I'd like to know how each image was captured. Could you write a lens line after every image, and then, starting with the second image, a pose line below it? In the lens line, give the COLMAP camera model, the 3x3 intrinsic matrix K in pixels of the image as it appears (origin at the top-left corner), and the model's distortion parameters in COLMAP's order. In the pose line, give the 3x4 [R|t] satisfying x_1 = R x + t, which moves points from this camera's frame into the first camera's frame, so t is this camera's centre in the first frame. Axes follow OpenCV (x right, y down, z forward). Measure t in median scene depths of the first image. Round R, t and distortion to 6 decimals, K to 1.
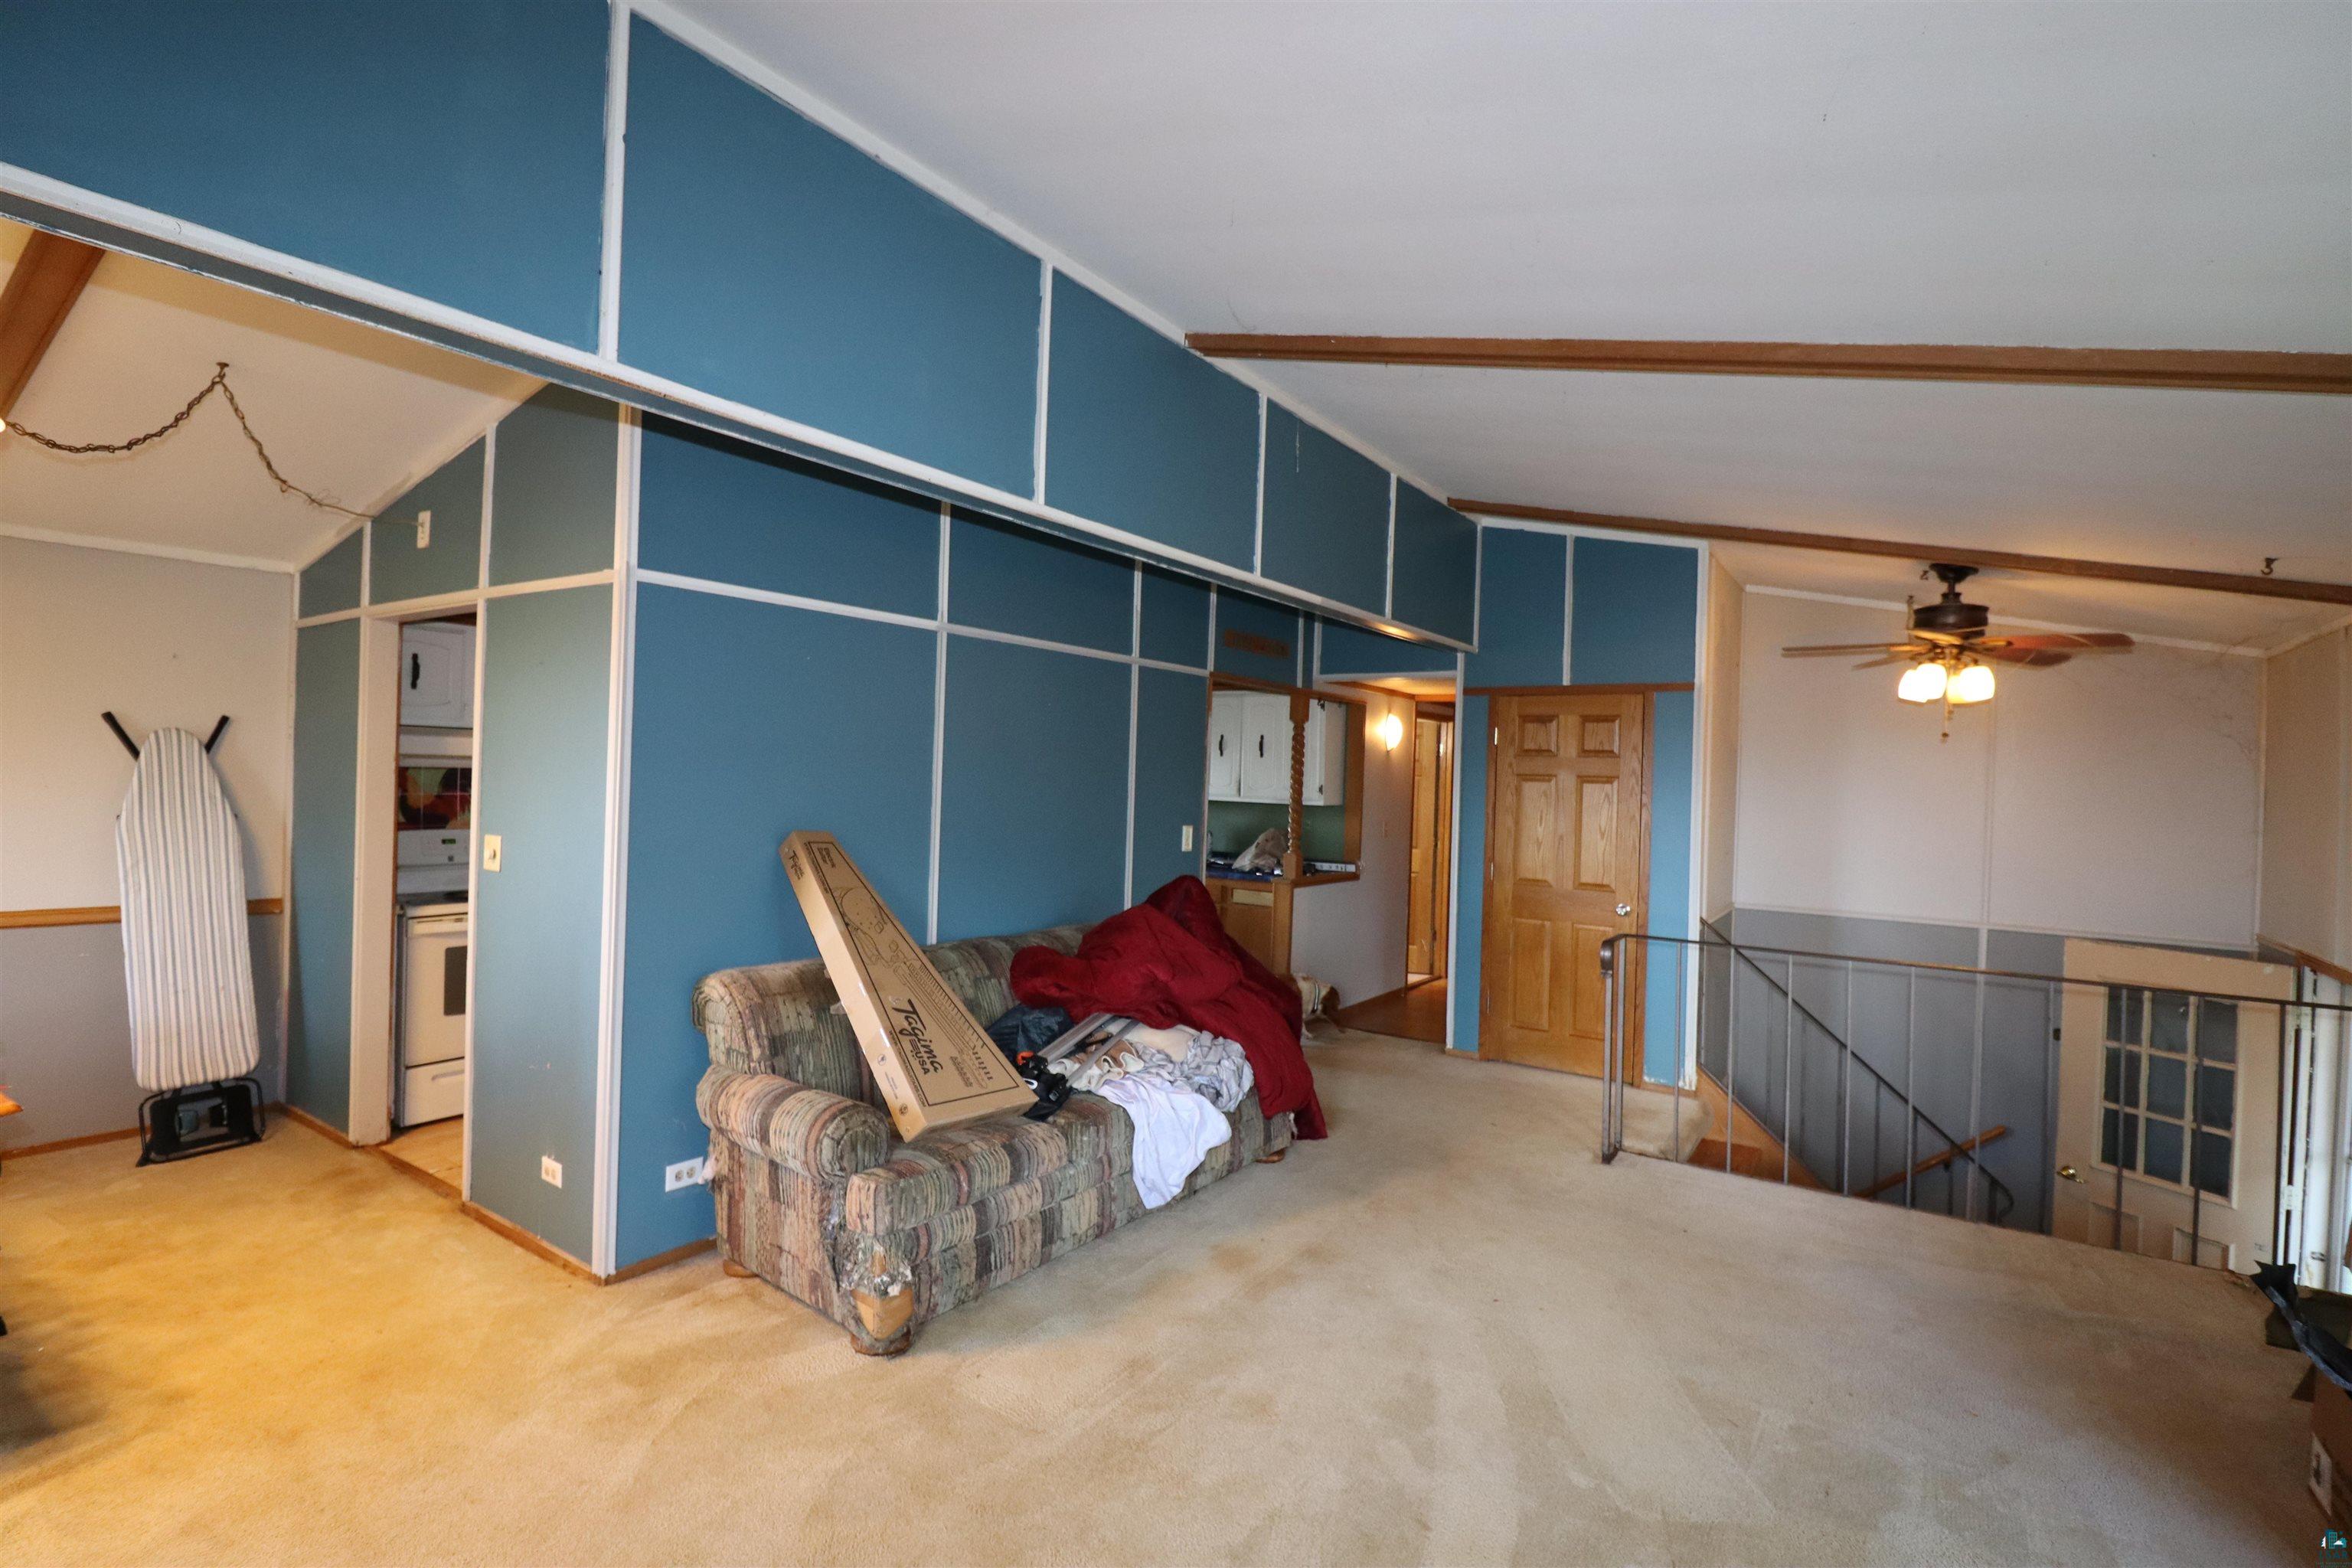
lens RADIAL K [[1098.6, 0, 1196.8], [0, 1098.6, 787.6], [0, 0, 1]] dist [-0.009243, -0.001658]
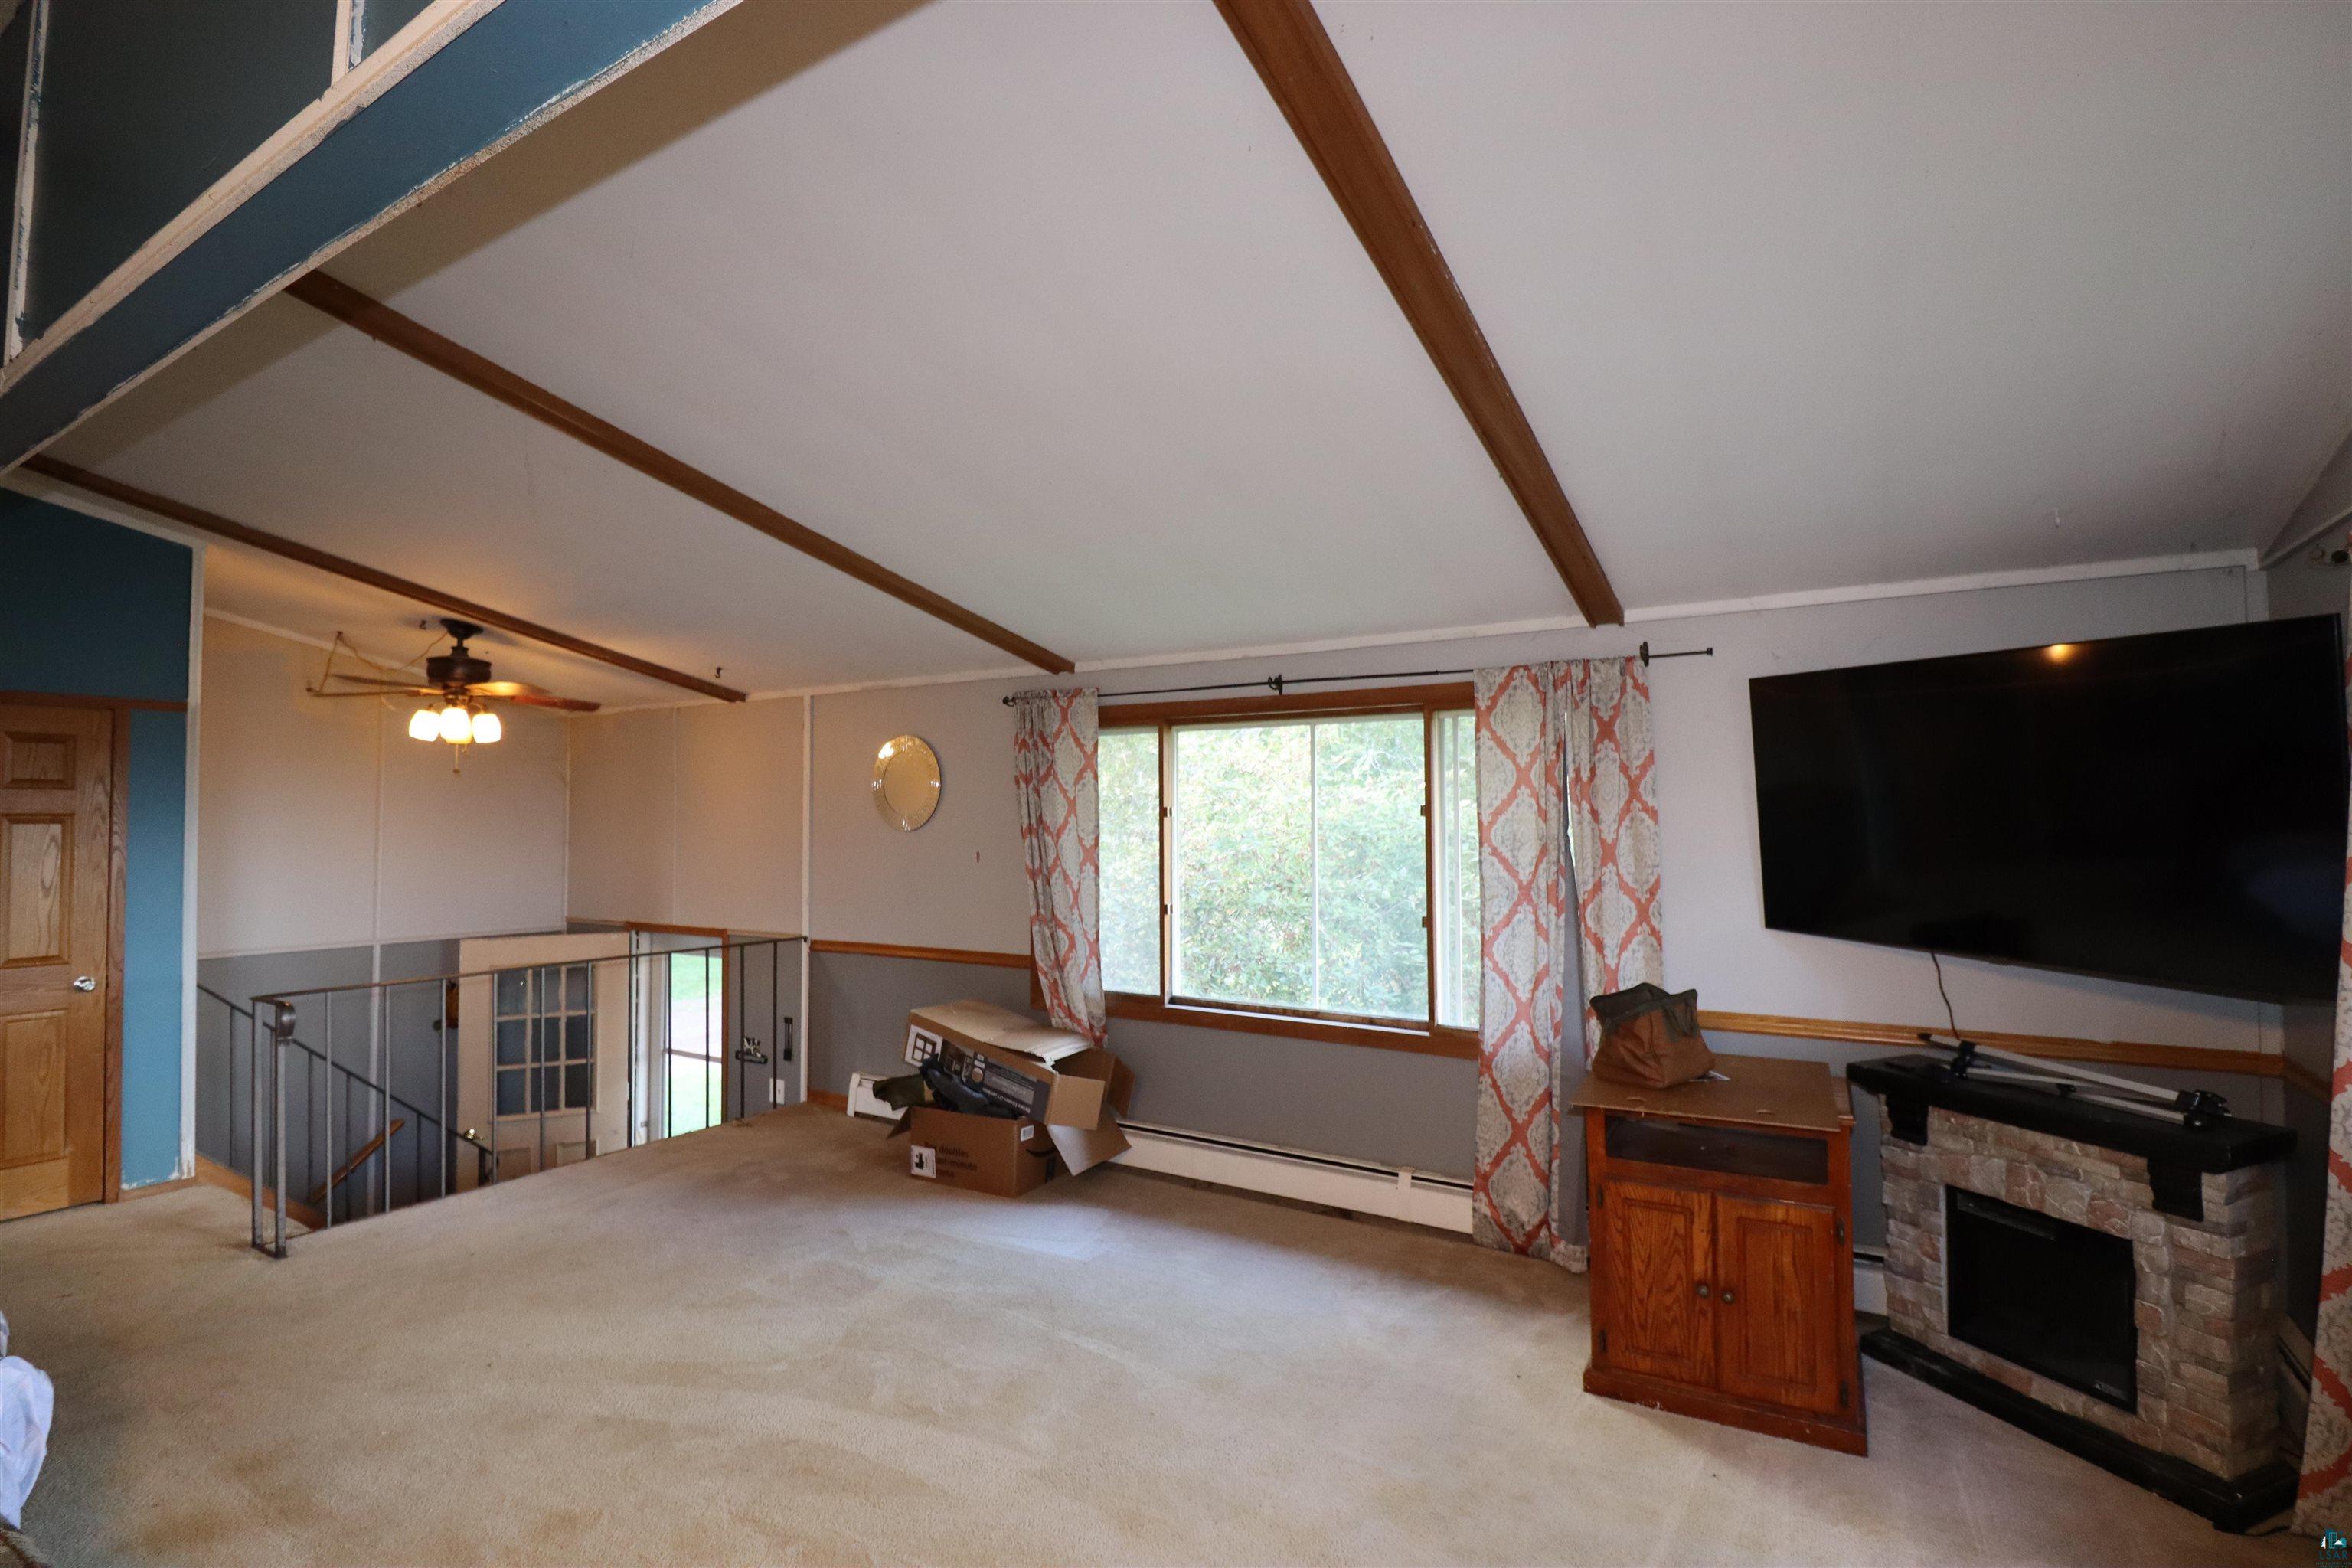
lens RADIAL K [[1098.6, 0, 1190.9], [0, 1098.6, 766.9], [0, 0, 1]] dist [-0.009243, -0.001658]
pose [[-0.029557, 0.015648, 0.999441, -0.477255], [0.012508, 0.999805, -0.015283, -0.025298], [-0.999485, 0.012049, -0.029747, 0.266870]]
